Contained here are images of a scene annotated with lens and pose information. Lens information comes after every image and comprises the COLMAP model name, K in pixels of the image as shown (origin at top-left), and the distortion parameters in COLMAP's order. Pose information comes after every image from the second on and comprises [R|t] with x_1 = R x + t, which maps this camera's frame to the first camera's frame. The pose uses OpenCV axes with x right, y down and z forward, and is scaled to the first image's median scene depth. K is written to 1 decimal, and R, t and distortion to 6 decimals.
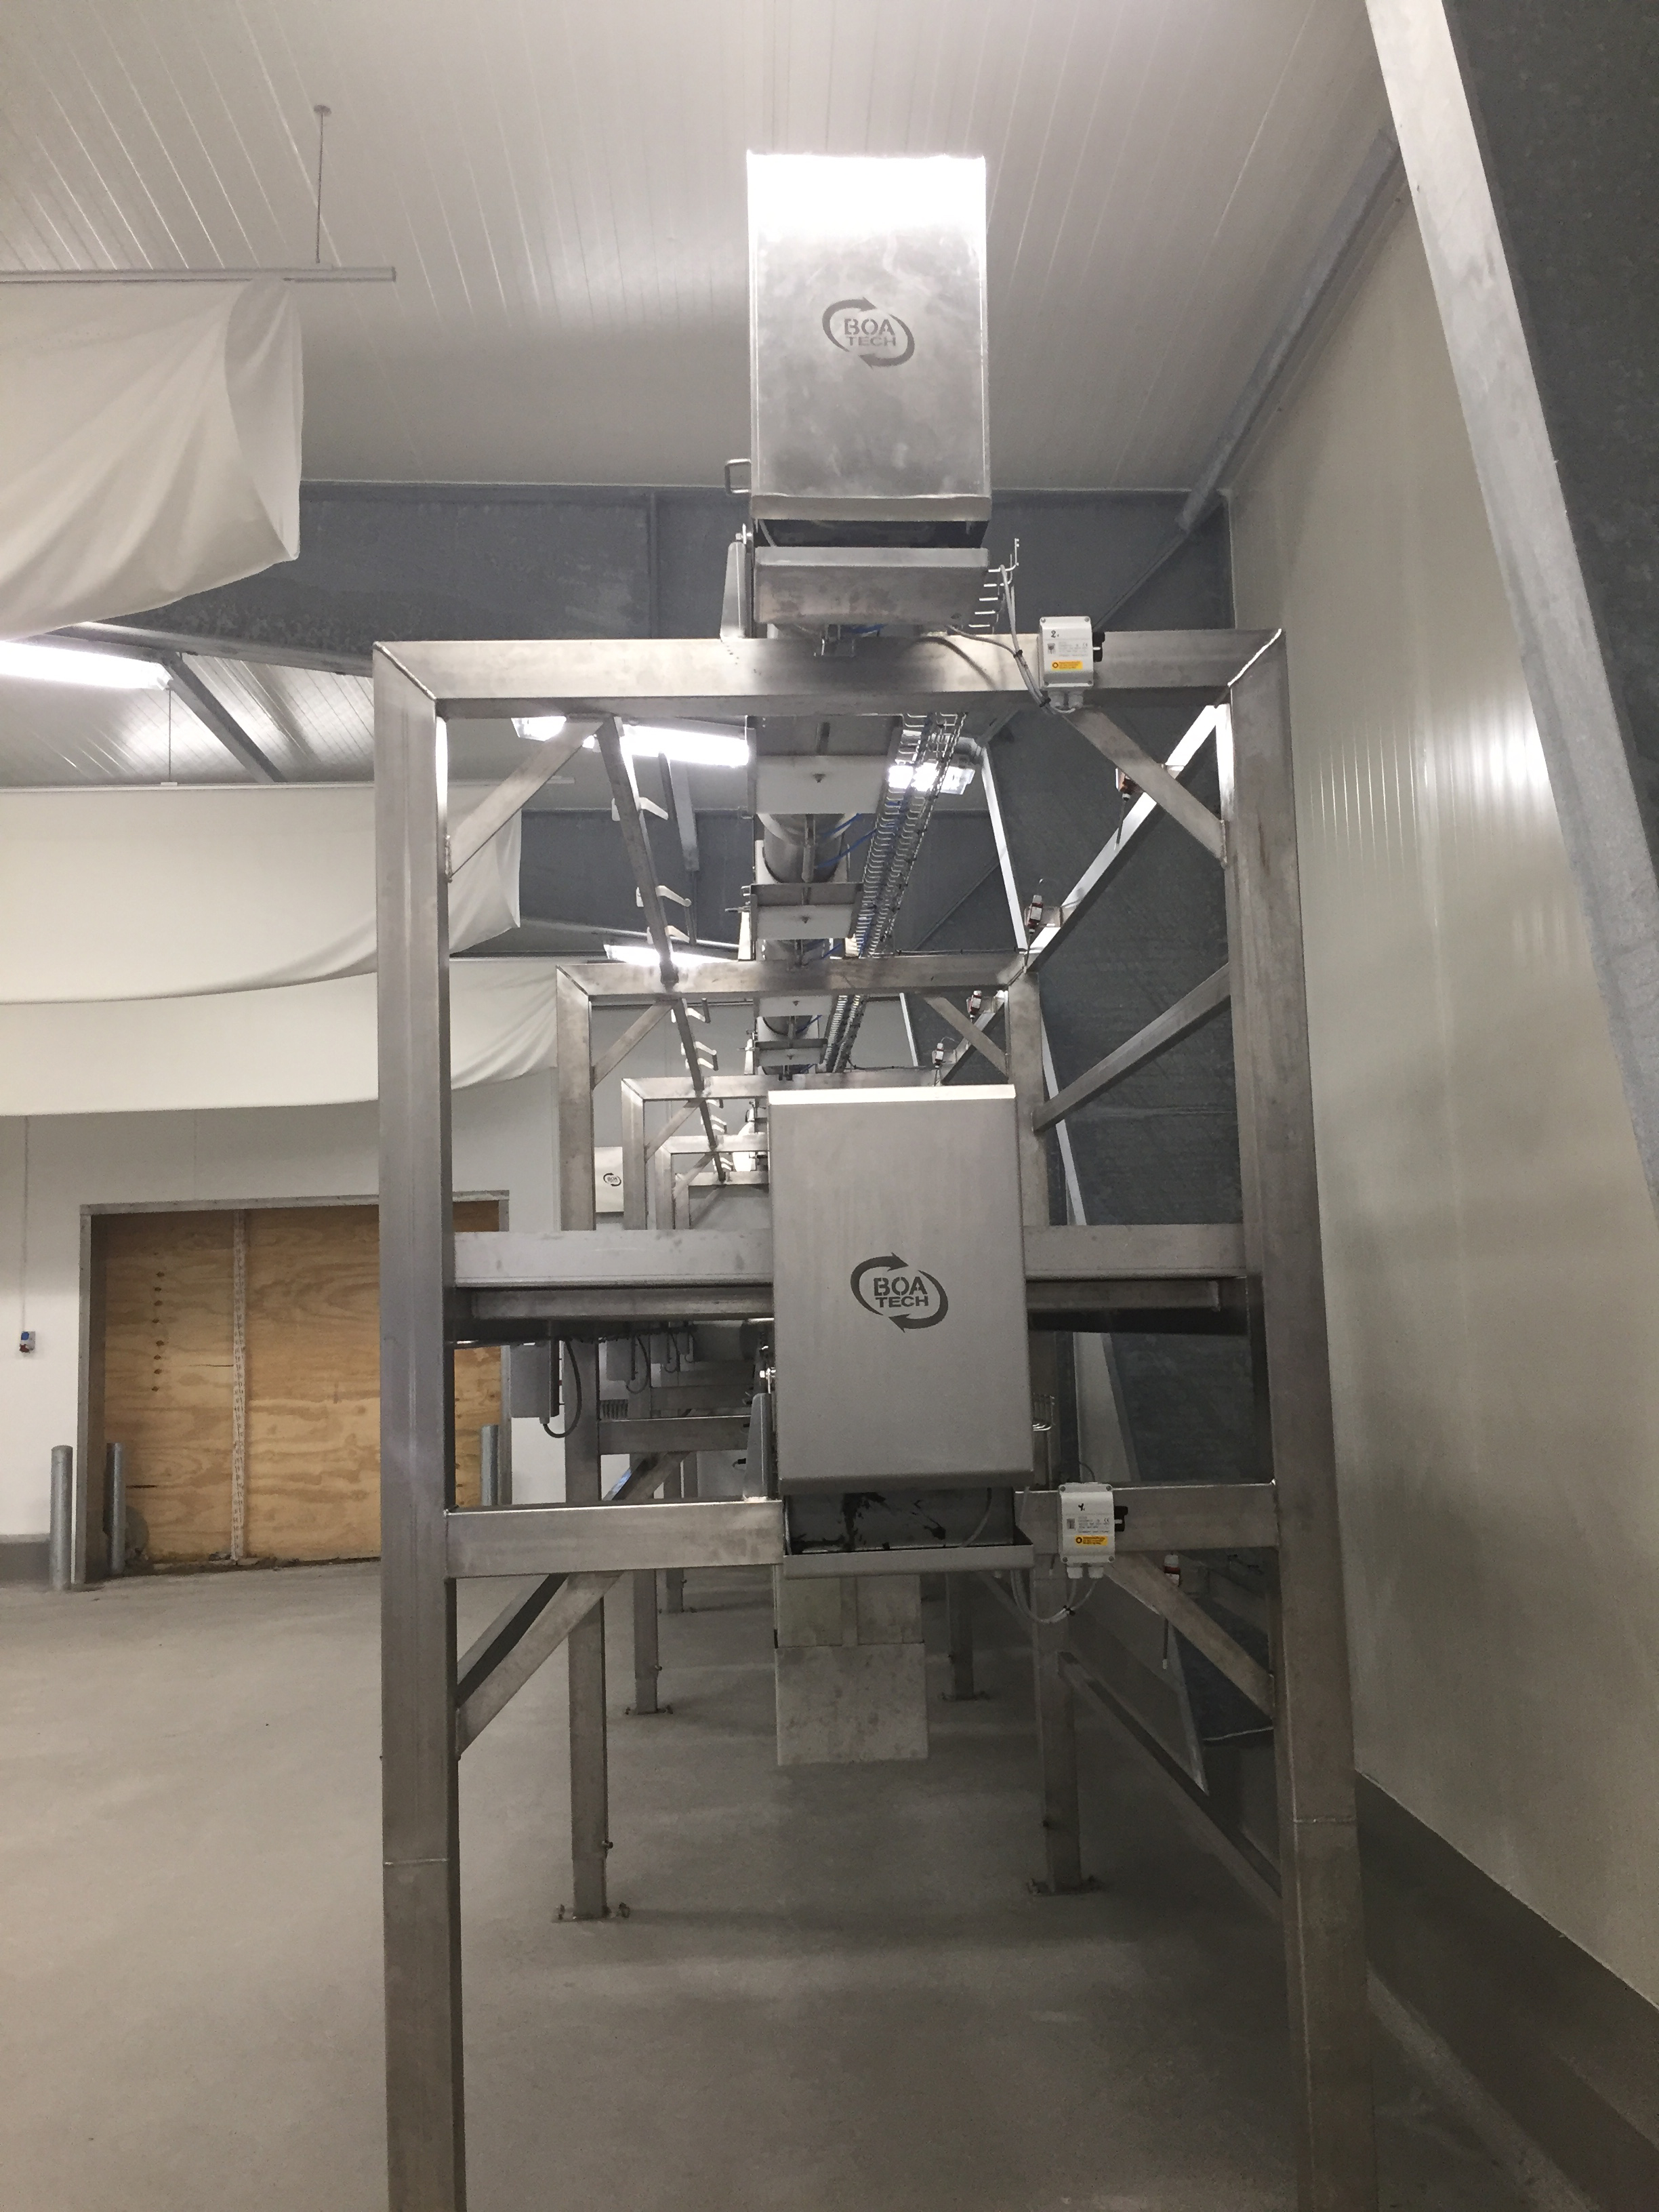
lens RADIAL K [[1921.5, 0, 833.8], [0, 1921.5, 1109.7], [0, 0, 1]] dist [0.025018, 0.009664]
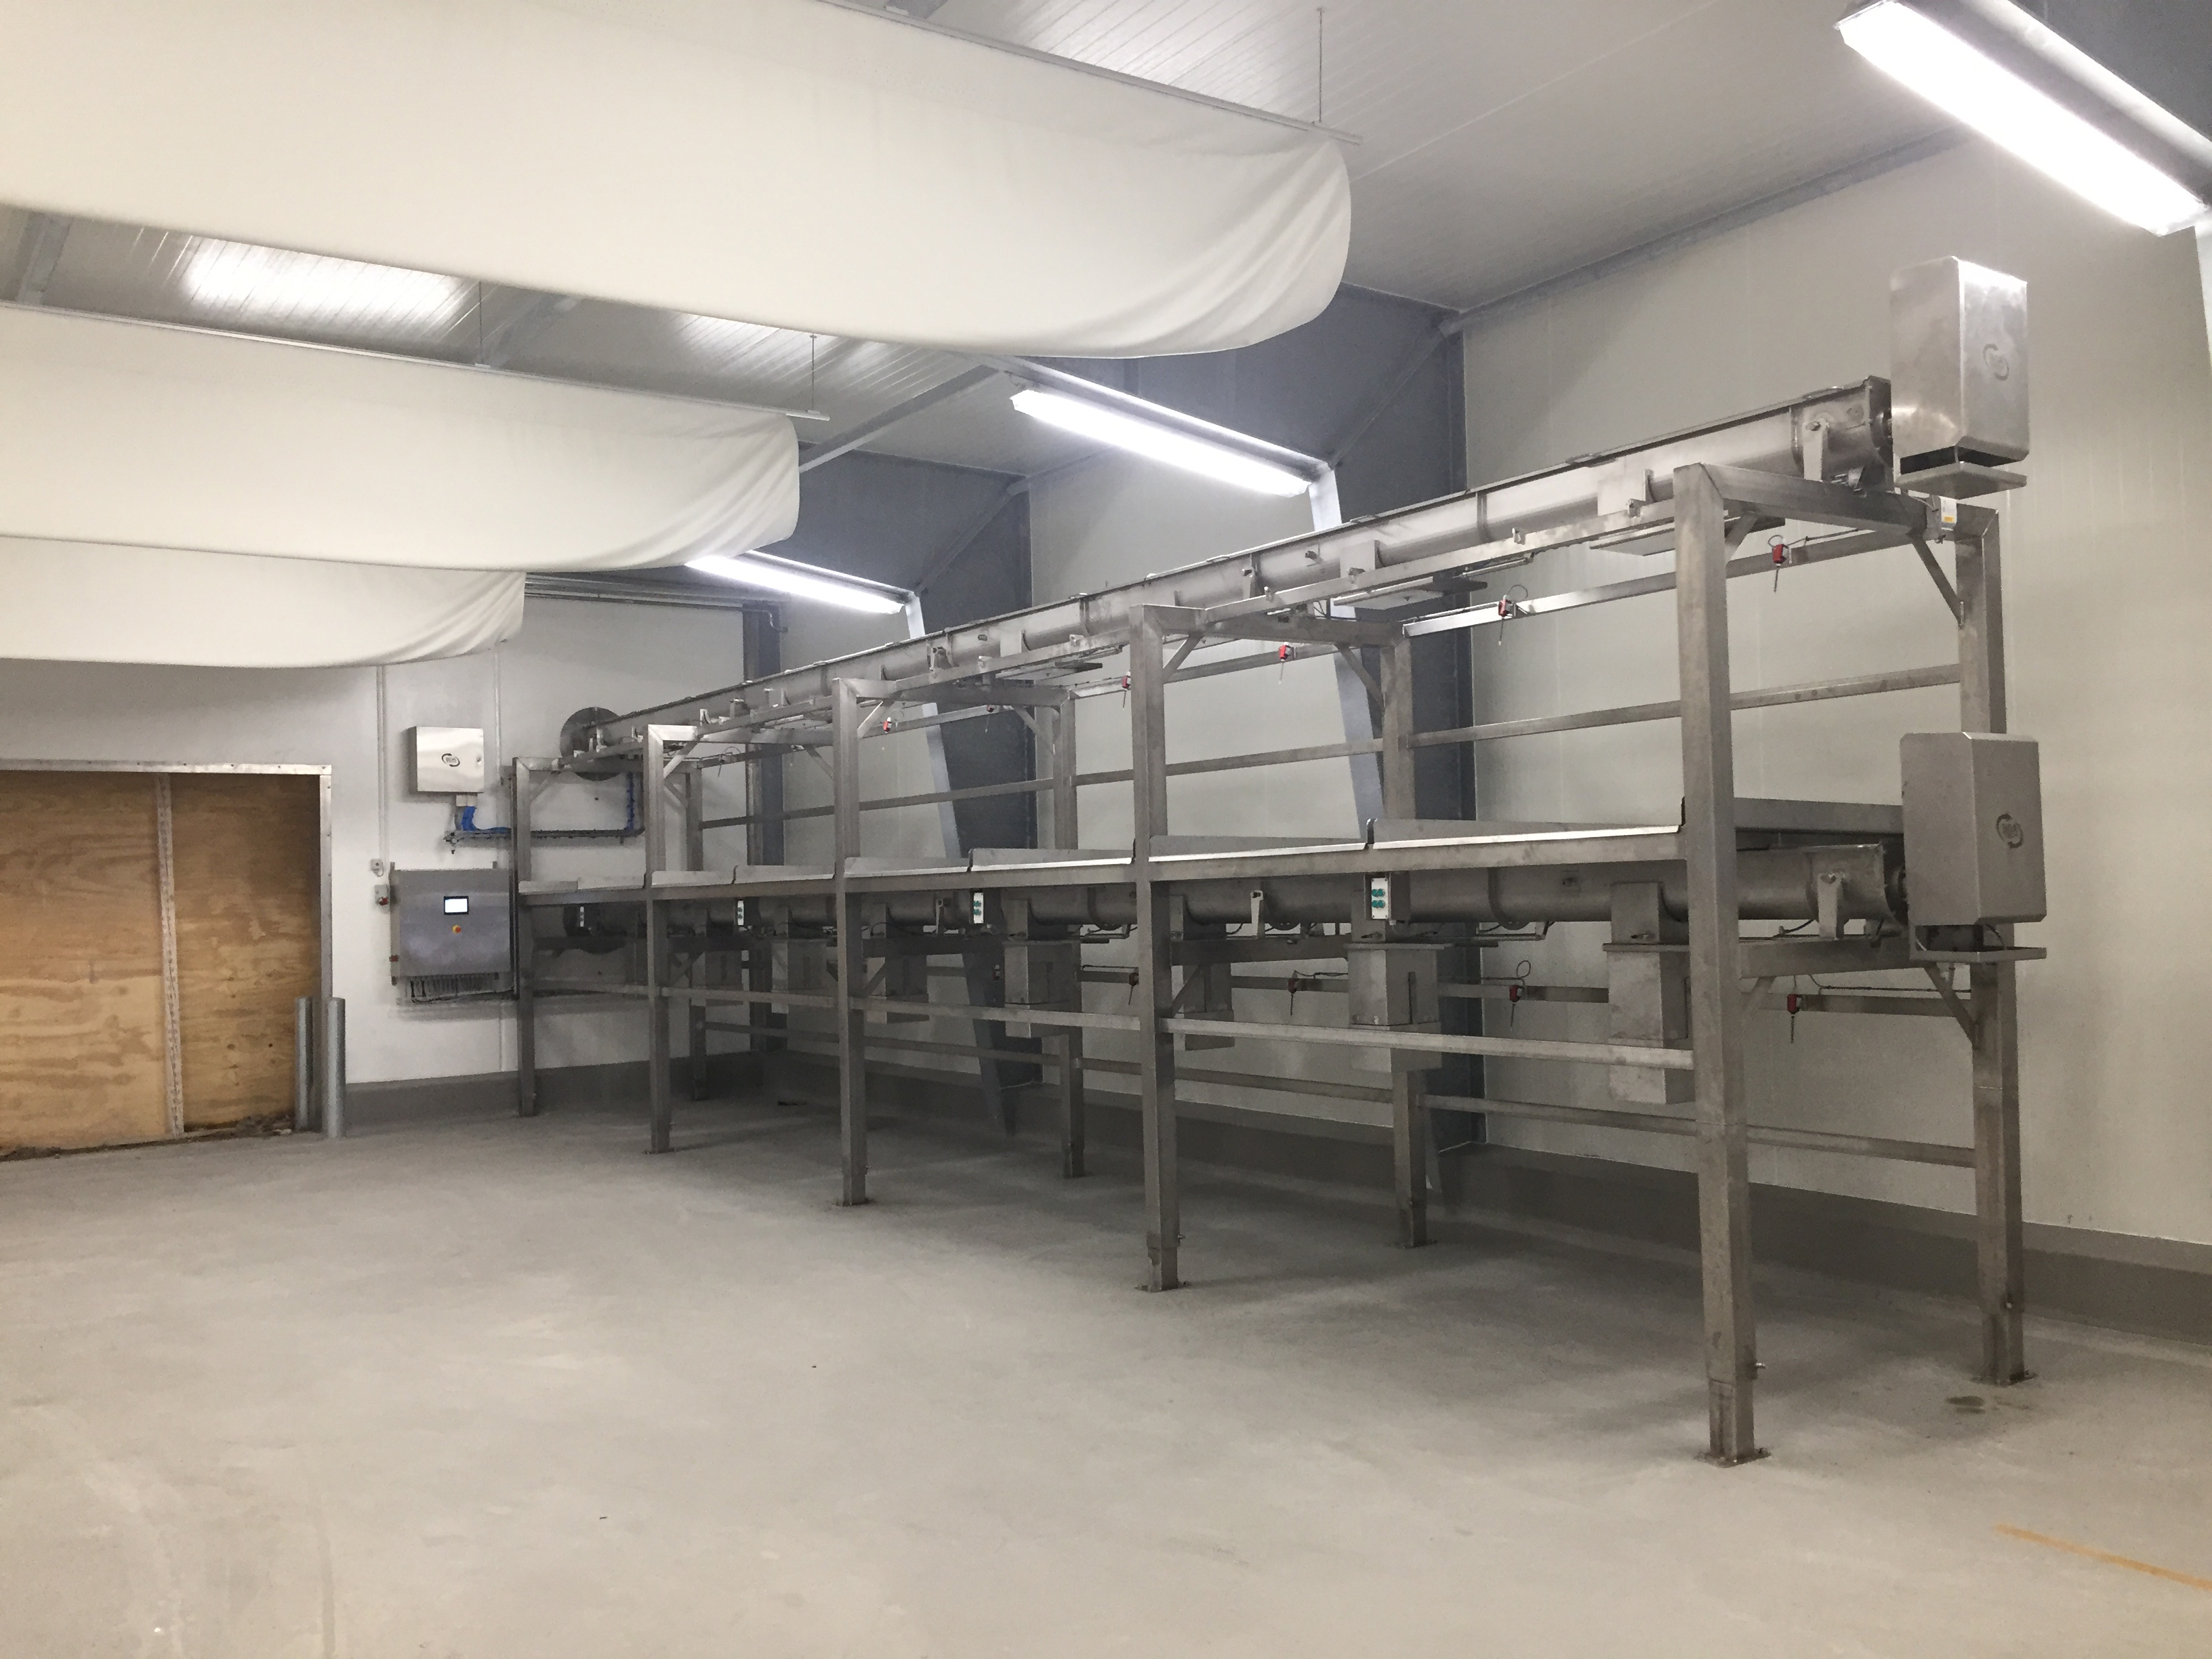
lens RADIAL K [[1921.5, 0, 1111.7], [0, 1921.5, 824.6], [0, 0, 1]] dist [0.025018, 0.009664]
pose [[0.855200, 0.036868, 0.516985, -0.325294], [-0.063026, 0.997462, 0.033124, 0.013598], [-0.514452, -0.060911, 0.855353, -0.053049]]
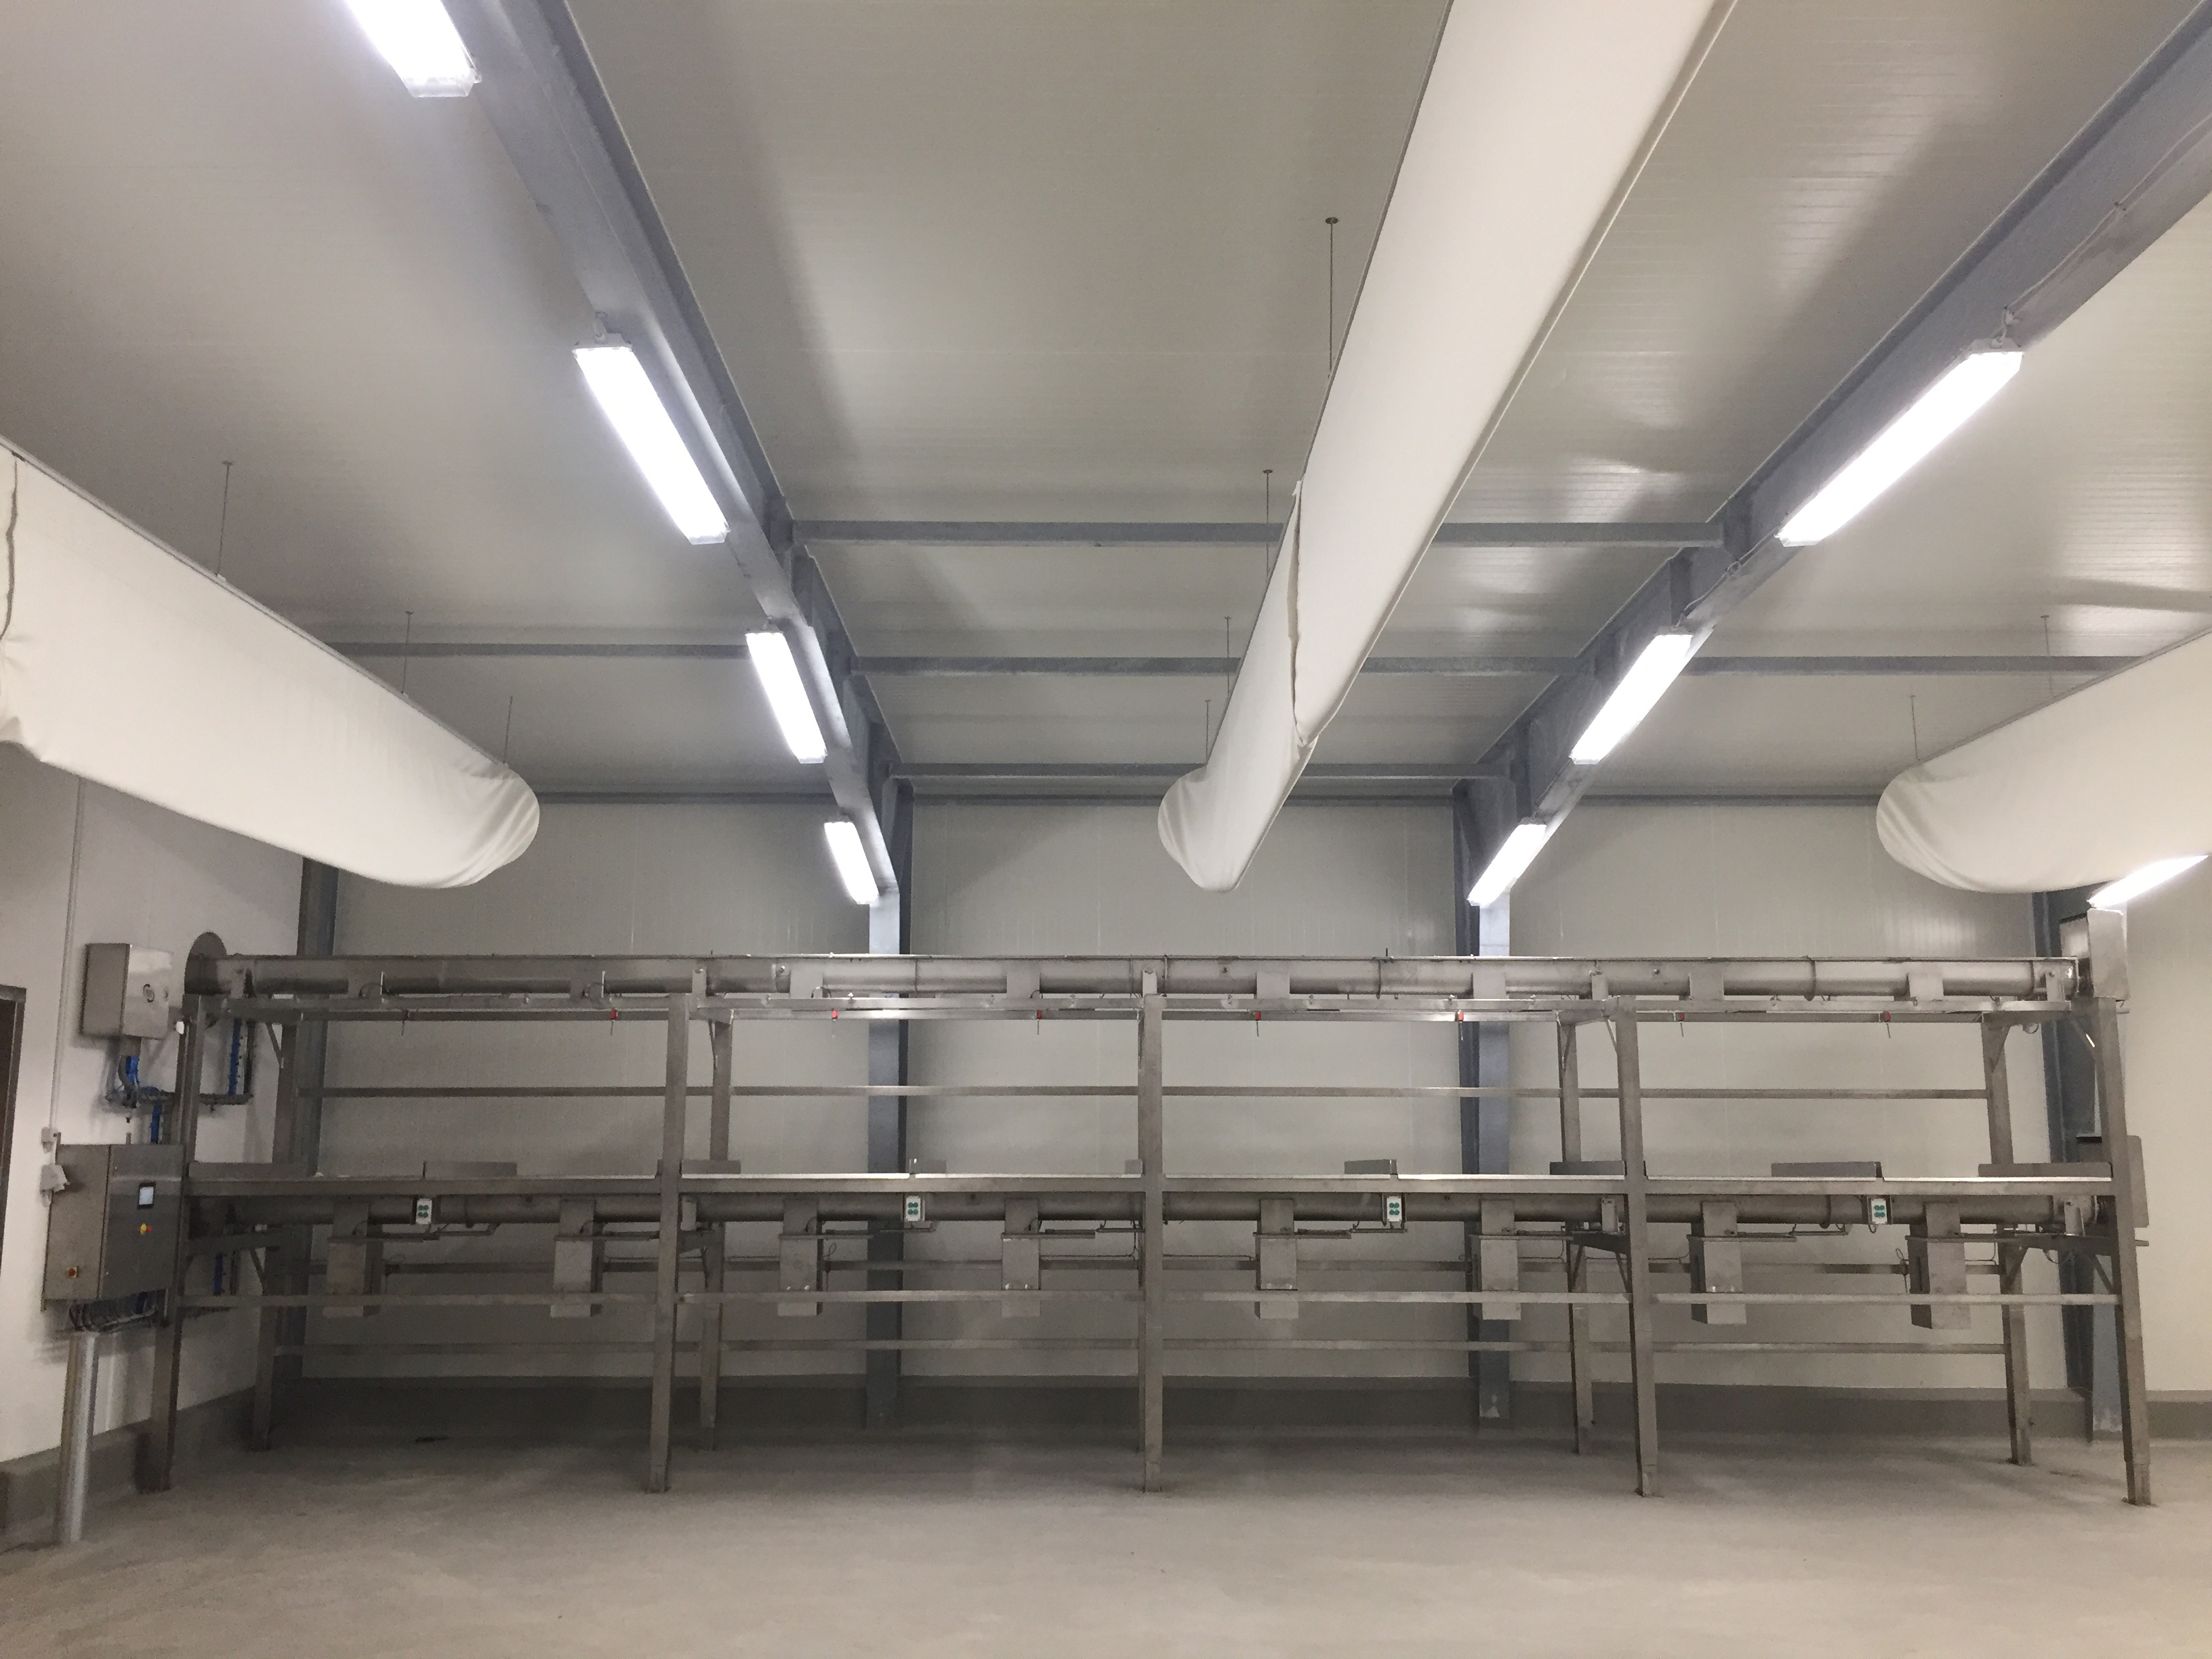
lens RADIAL K [[1921.5, 0, 1106.0], [0, 1921.5, 837.4], [0, 0, 1]] dist [0.025018, 0.009664]
pose [[0.035545, 0.208613, 0.977352, -0.776398], [-0.107827, 0.973062, -0.203775, 0.081439], [-0.993534, -0.098142, 0.057082, 0.529569]]
